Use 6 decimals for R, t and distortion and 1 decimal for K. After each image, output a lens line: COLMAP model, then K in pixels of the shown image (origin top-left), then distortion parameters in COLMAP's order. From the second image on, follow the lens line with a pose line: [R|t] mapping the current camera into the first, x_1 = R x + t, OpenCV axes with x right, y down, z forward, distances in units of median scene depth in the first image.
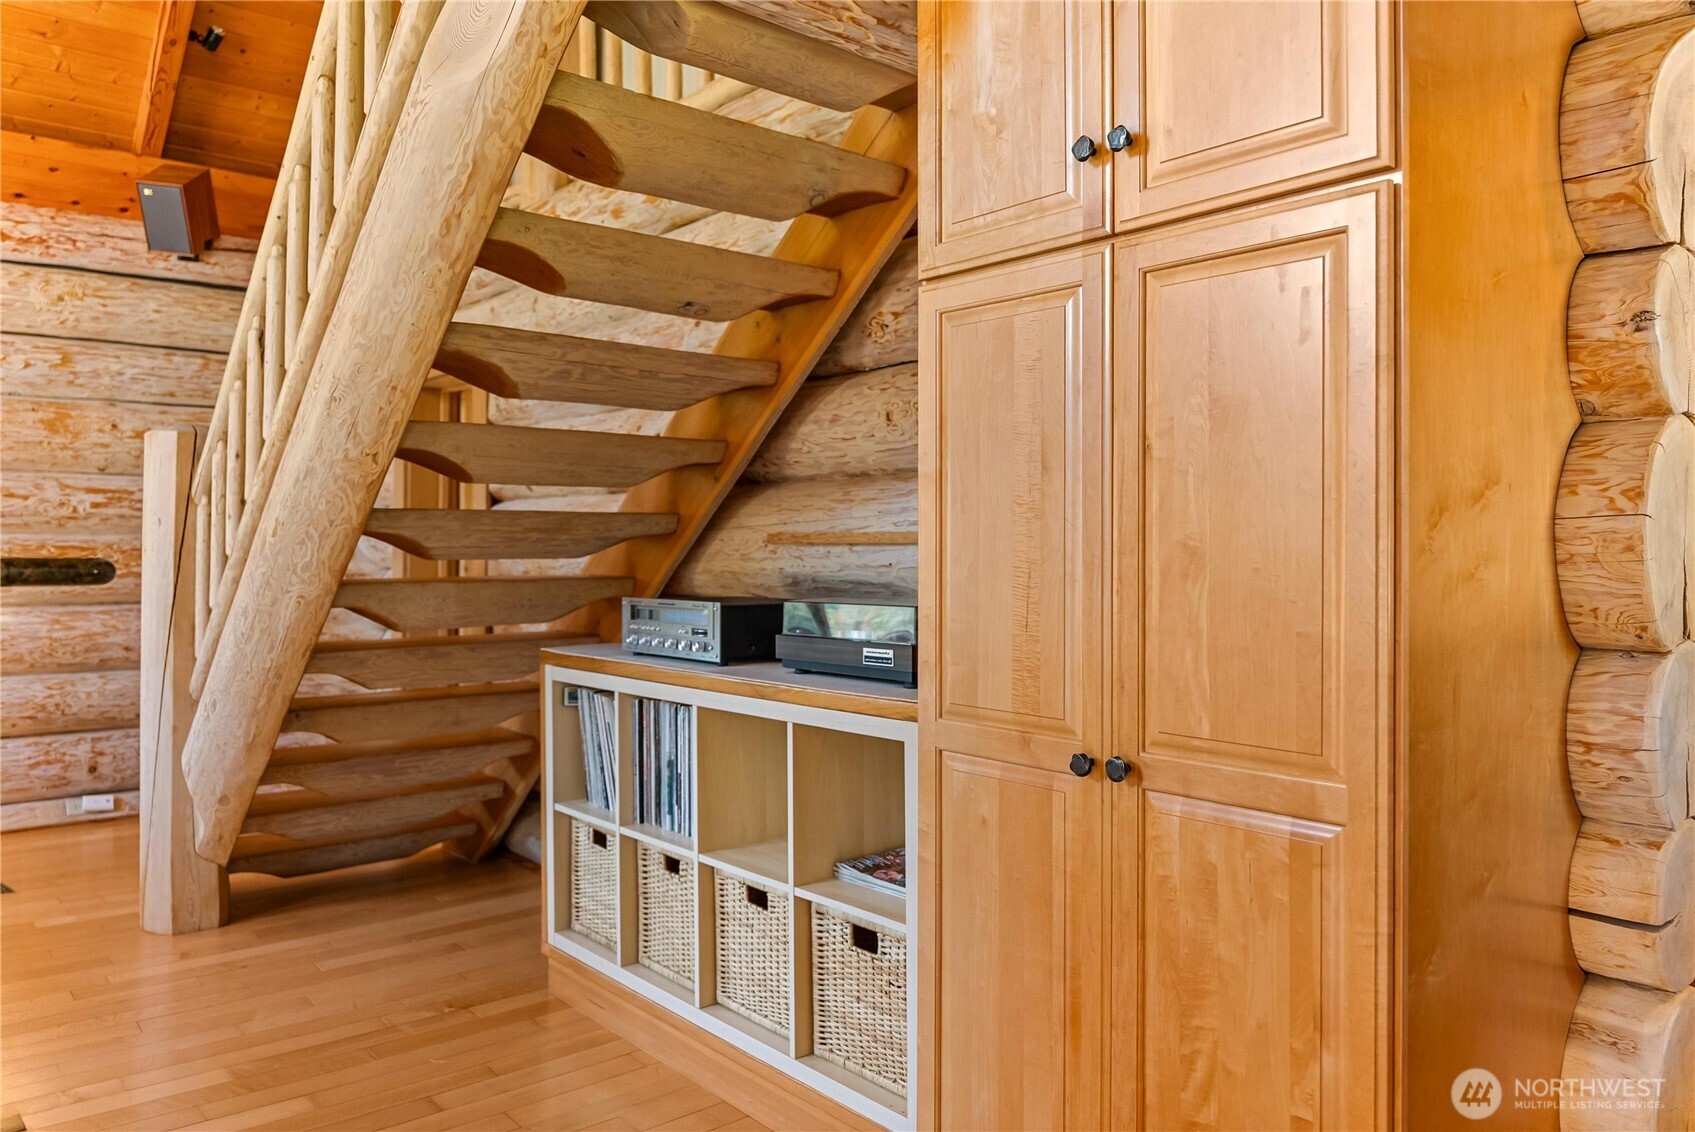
lens RADIAL K [[1193.7, 0, 847.6], [0, 1193.7, 537.2], [0, 0, 1]] dist [0.018254, -0.045816]
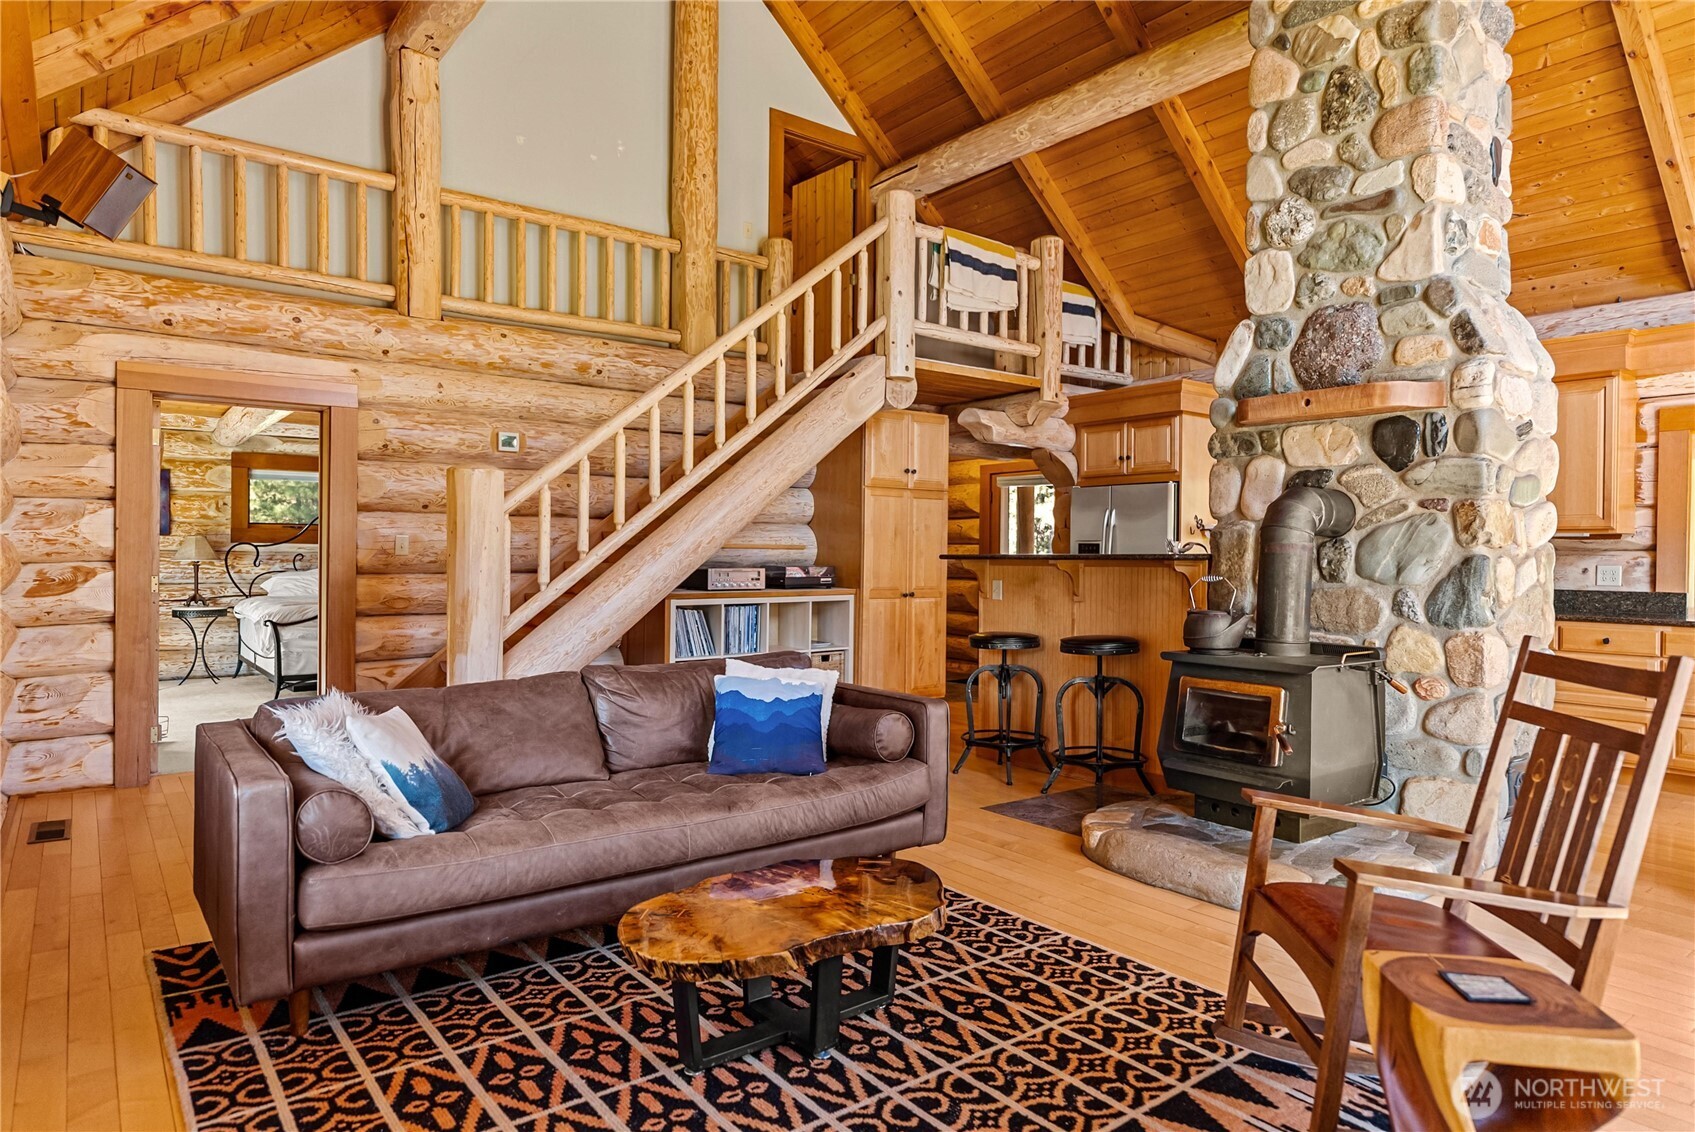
lens RADIAL K [[1007.0, 0, 847.9], [0, 1007.0, 553.8], [0, 0, 1]] dist [0.000554, -0.000132]
pose [[0.054134, -0.003948, 0.998526, -3.821913], [-0.020397, 0.999779, 0.005059, 0.002837], [-0.998325, -0.020640, 0.054041, 0.980718]]
